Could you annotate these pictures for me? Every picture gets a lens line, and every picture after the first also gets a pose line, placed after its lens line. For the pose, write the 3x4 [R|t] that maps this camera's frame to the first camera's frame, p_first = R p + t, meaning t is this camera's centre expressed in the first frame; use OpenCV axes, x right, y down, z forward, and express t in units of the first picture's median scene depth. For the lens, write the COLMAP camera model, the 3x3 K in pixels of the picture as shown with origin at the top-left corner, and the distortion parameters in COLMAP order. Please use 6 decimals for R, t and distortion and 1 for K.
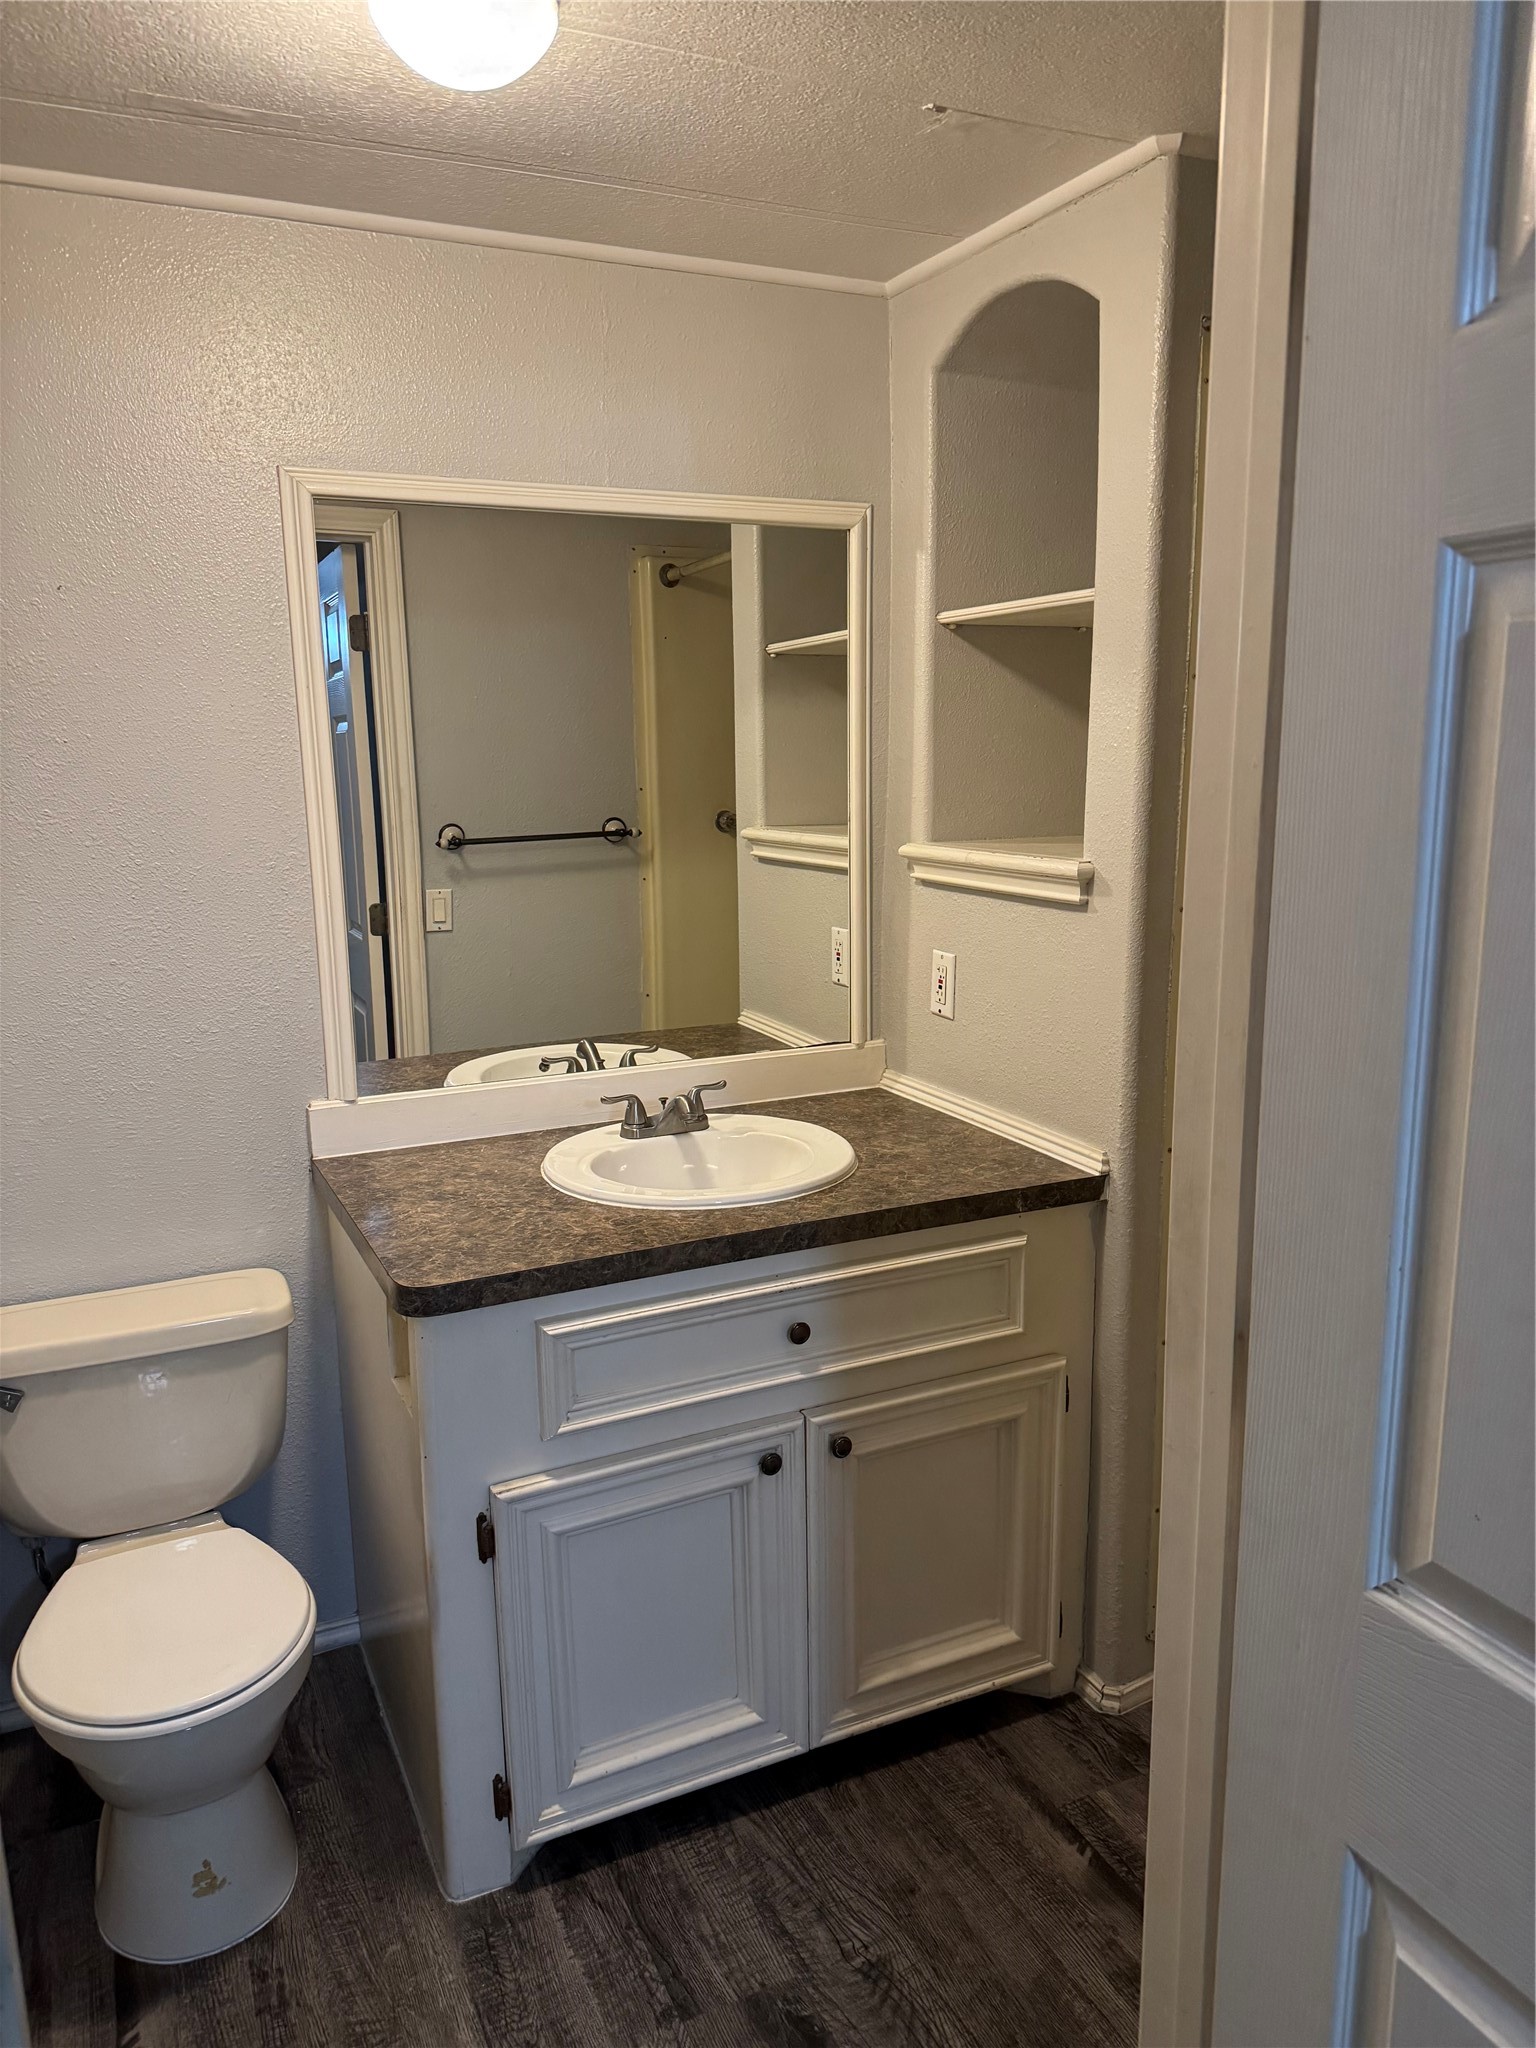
lens RADIAL K [[1440.5, 0, 766.6], [0, 1440.5, 1026.2], [0, 0, 1]] dist [0.019904, -0.020052]
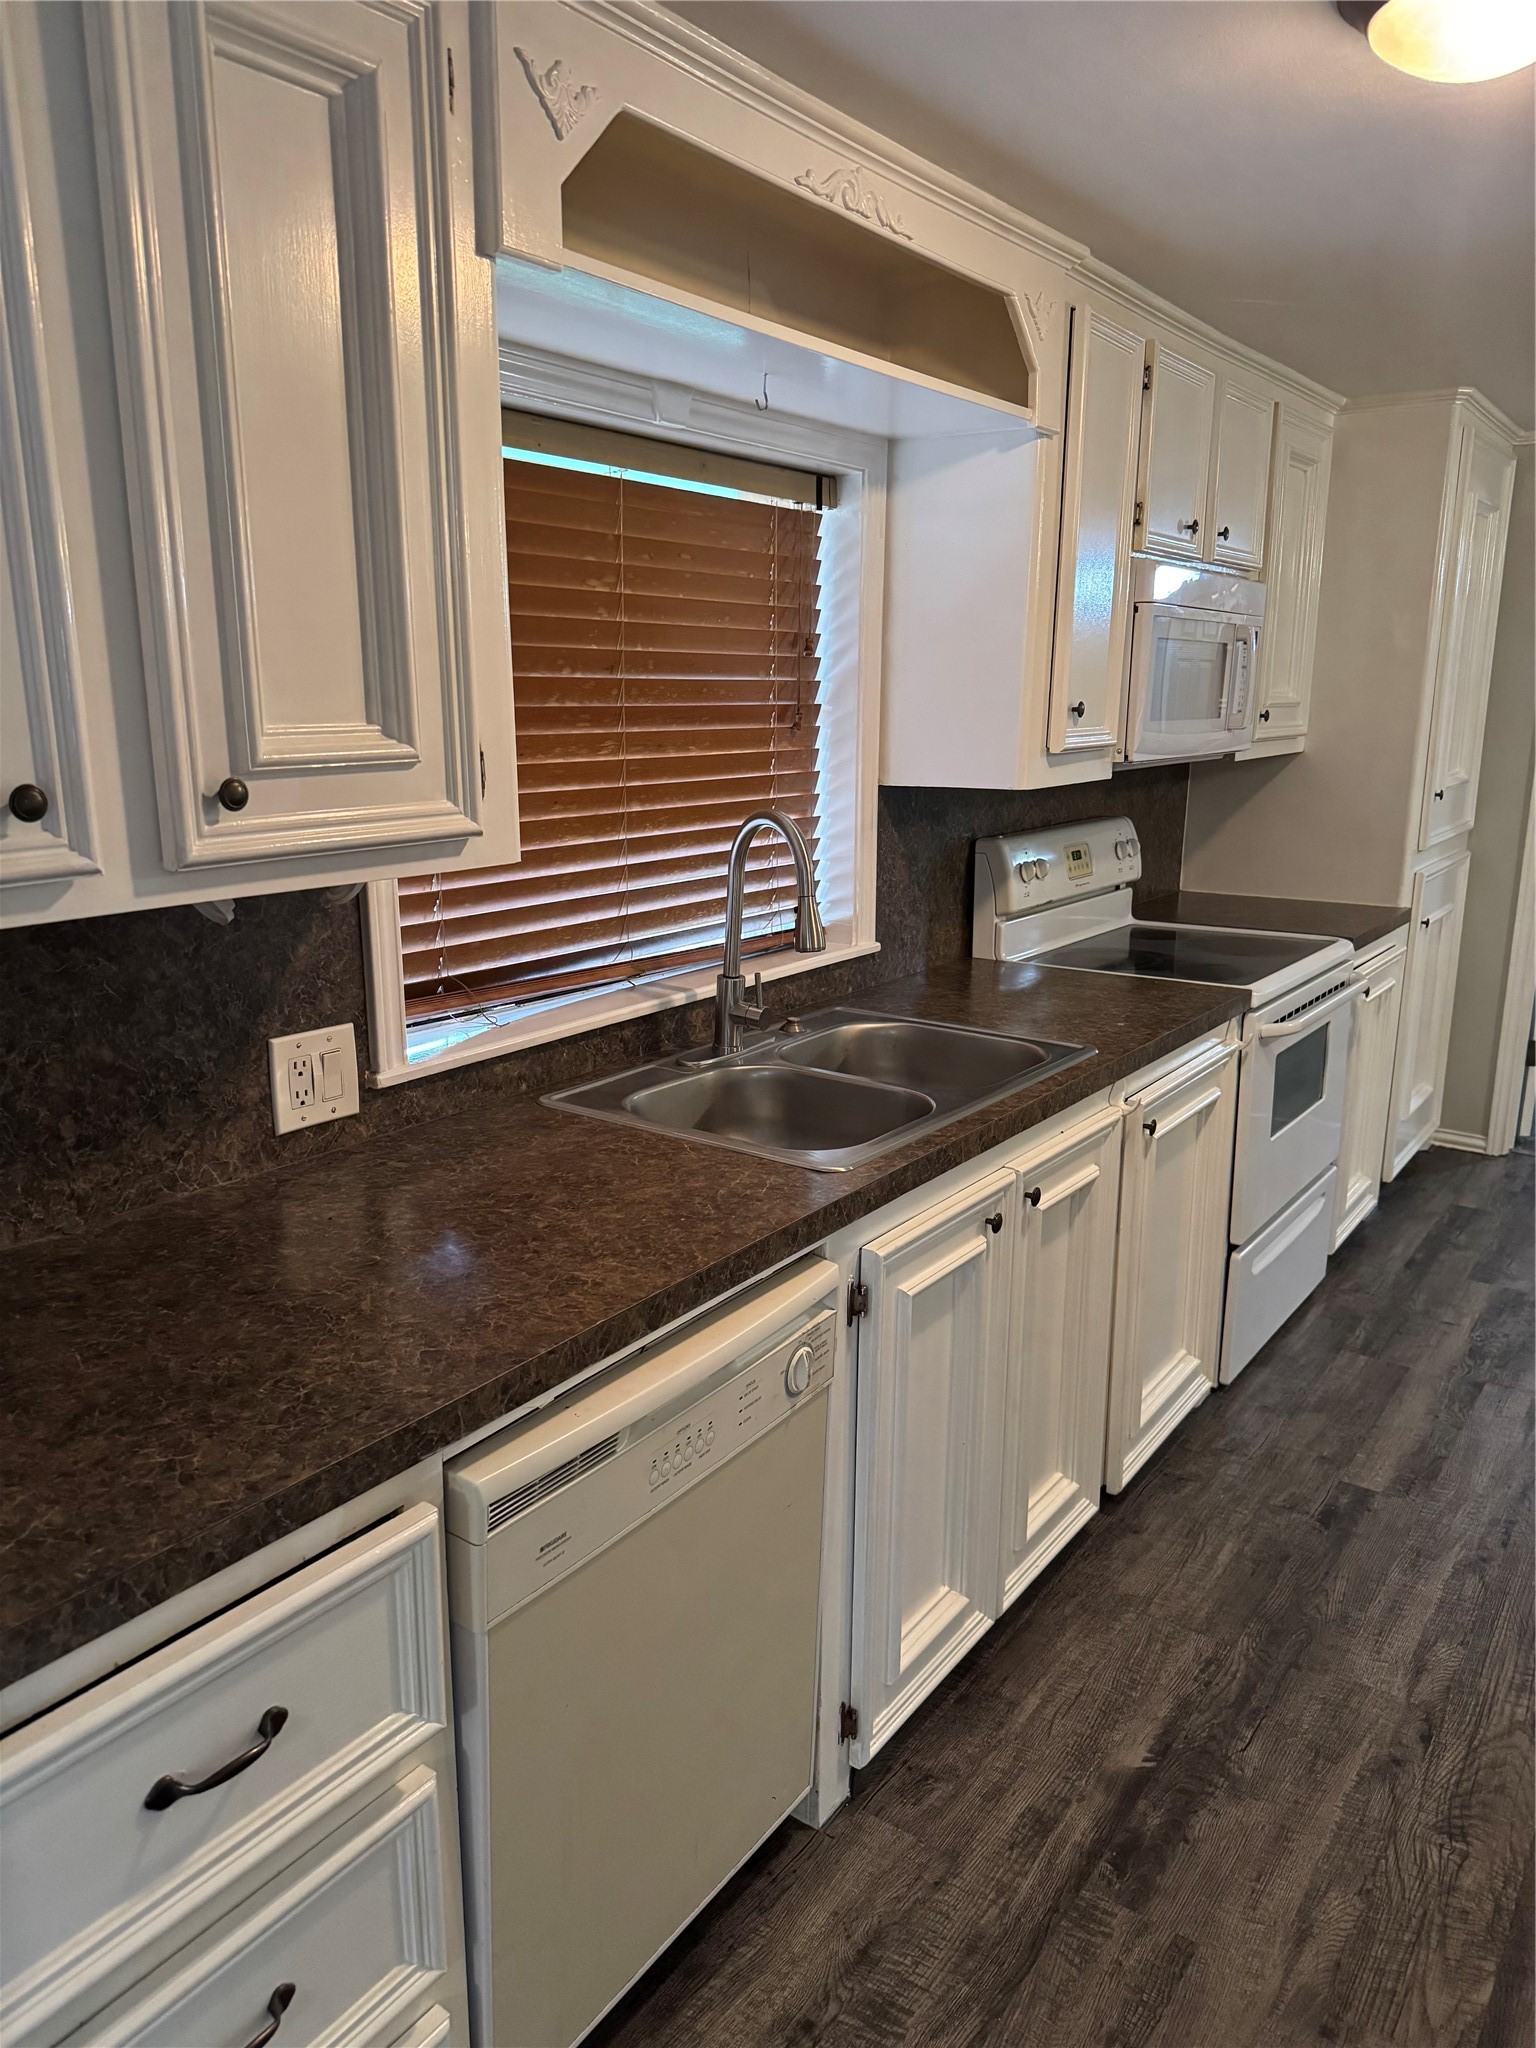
lens RADIAL K [[1440.5, 0, 764.2], [0, 1440.5, 1024.9], [0, 0, 1]] dist [0.019904, -0.020052]
pose [[-0.876687, 0.121233, -0.465534, 0.147302], [-0.085021, 0.913443, 0.397986, -0.297293], [0.473488, 0.388489, -0.790497, 1.586553]]
